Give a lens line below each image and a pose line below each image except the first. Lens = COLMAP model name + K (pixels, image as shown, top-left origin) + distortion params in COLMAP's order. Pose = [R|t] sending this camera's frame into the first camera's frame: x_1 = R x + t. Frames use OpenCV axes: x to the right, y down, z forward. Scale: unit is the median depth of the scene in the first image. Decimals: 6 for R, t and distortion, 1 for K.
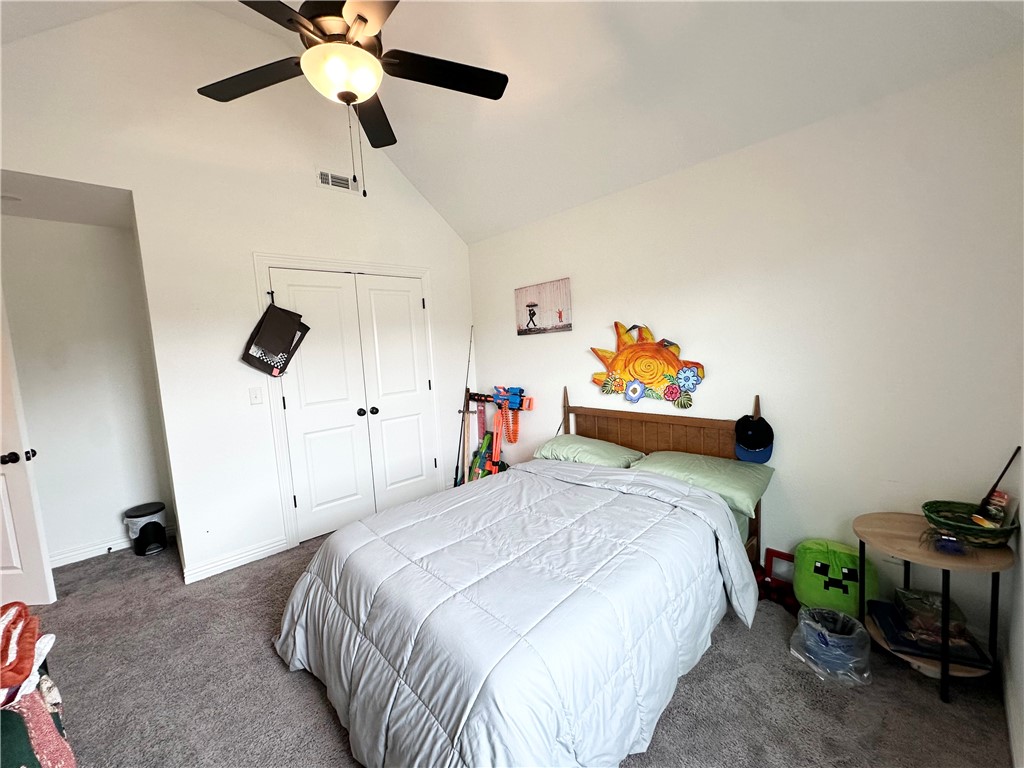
lens RADIAL K [[408.6, 0, 512.4], [0, 408.6, 384.9], [0, 0, 1]] dist [-0.004981, 0.001701]
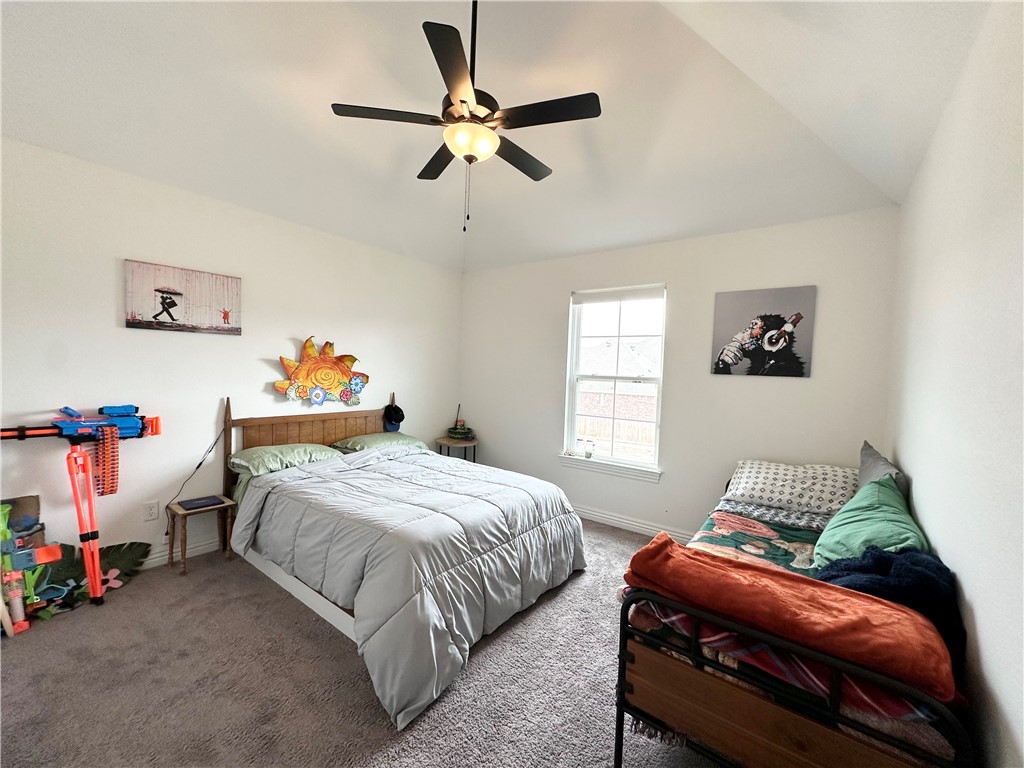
lens RADIAL K [[408.6, 0, 511.3], [0, 408.6, 383.4], [0, 0, 1]] dist [-0.004981, 0.001701]
pose [[-0.170926, 0.023489, 0.985004, -0.930278], [0.078953, 0.996827, -0.010071, 0.033825], [-0.982115, 0.076048, -0.172239, 0.619758]]
